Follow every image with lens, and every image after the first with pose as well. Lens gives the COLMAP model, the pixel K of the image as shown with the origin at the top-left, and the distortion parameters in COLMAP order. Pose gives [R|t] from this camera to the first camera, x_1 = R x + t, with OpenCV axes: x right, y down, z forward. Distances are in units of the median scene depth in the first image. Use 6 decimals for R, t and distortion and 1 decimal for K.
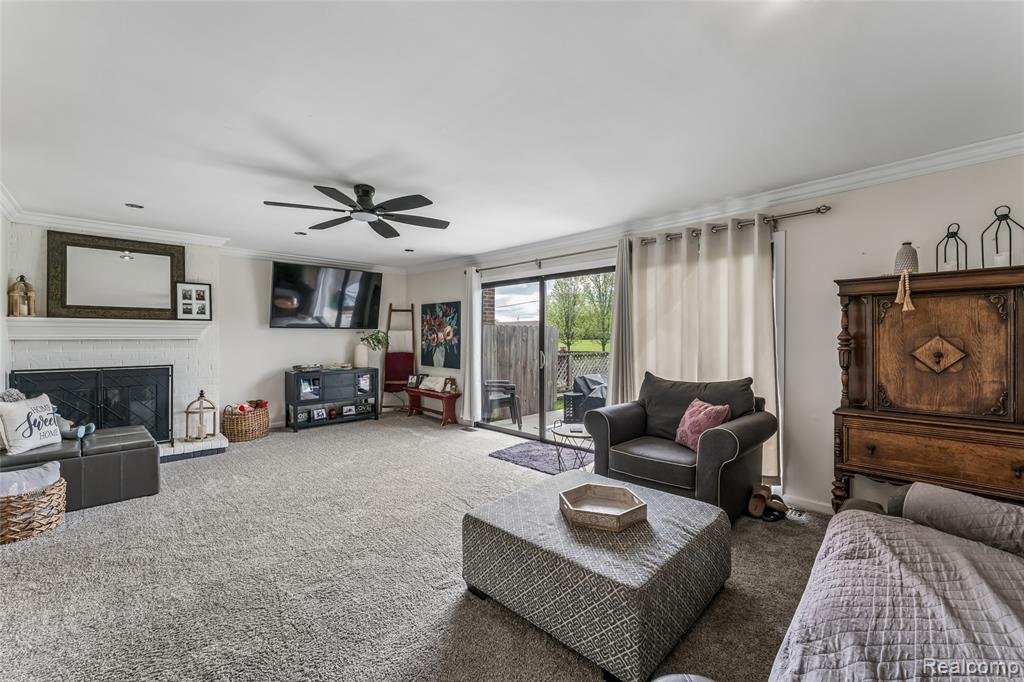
lens RADIAL K [[414.3, 0, 507.4], [0, 414.3, 332.8], [0, 0, 1]] dist [0.001714, 0.000509]
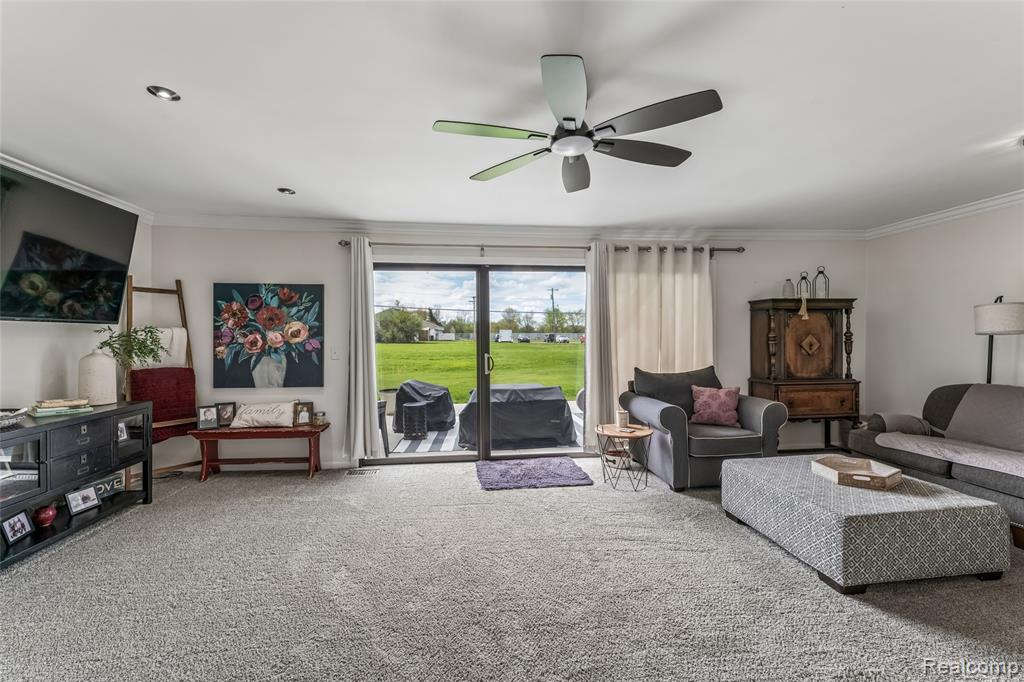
lens RADIAL K [[427.9, 0, 505.0], [0, 427.9, 336.5], [0, 0, 1]] dist [-0.002425, 0.000493]
pose [[0.619862, -0.002501, 0.784707, -0.607300], [-0.000449, 0.999994, 0.003542, 0.005687], [-0.784710, -0.002548, 0.619857, 0.445932]]
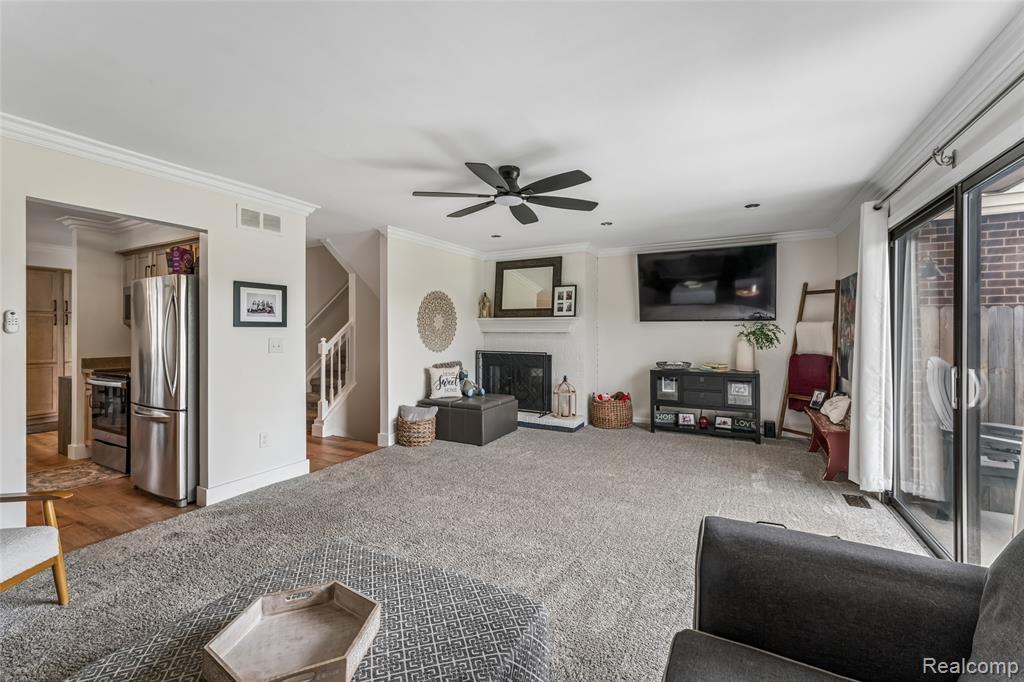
lens RADIAL K [[427.9, 0, 511.9], [0, 427.9, 333.0], [0, 0, 1]] dist [-0.002425, 0.000493]
pose [[0.301924, 0.012351, -0.953252, 0.370144], [0.007468, 0.999855, 0.015320, -0.003315], [0.953303, -0.011744, 0.301788, 0.474087]]
